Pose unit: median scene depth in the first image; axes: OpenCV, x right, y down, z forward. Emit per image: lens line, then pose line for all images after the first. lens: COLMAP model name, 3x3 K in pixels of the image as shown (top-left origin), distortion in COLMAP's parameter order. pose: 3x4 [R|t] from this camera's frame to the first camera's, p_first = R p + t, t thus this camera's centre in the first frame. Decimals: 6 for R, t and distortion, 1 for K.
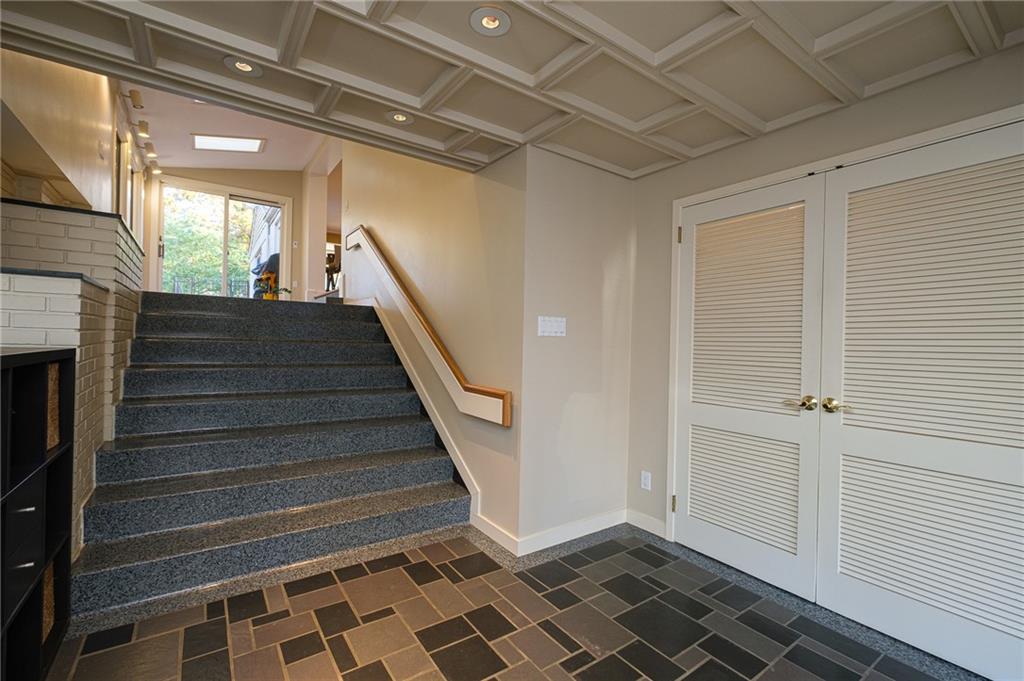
lens RADIAL K [[445.0, 0, 511.2], [0, 445.0, 341.9], [0, 0, 1]] dist [-0.000821, 0.000007]
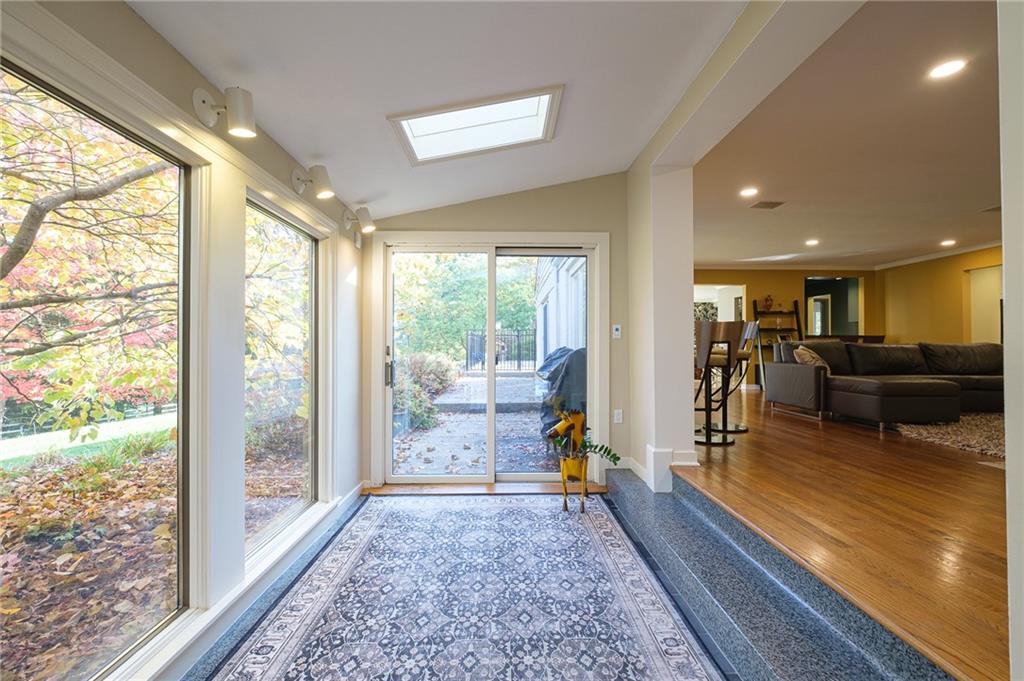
lens RADIAL K [[445.0, 0, 512.8], [0, 445.0, 343.9], [0, 0, 1]] dist [-0.000821, 0.000007]
pose [[0.831226, -0.025136, -0.555366, -0.337752], [0.017177, 0.999662, -0.019537, -0.210316], [0.555669, 0.006700, 0.831377, 0.588303]]
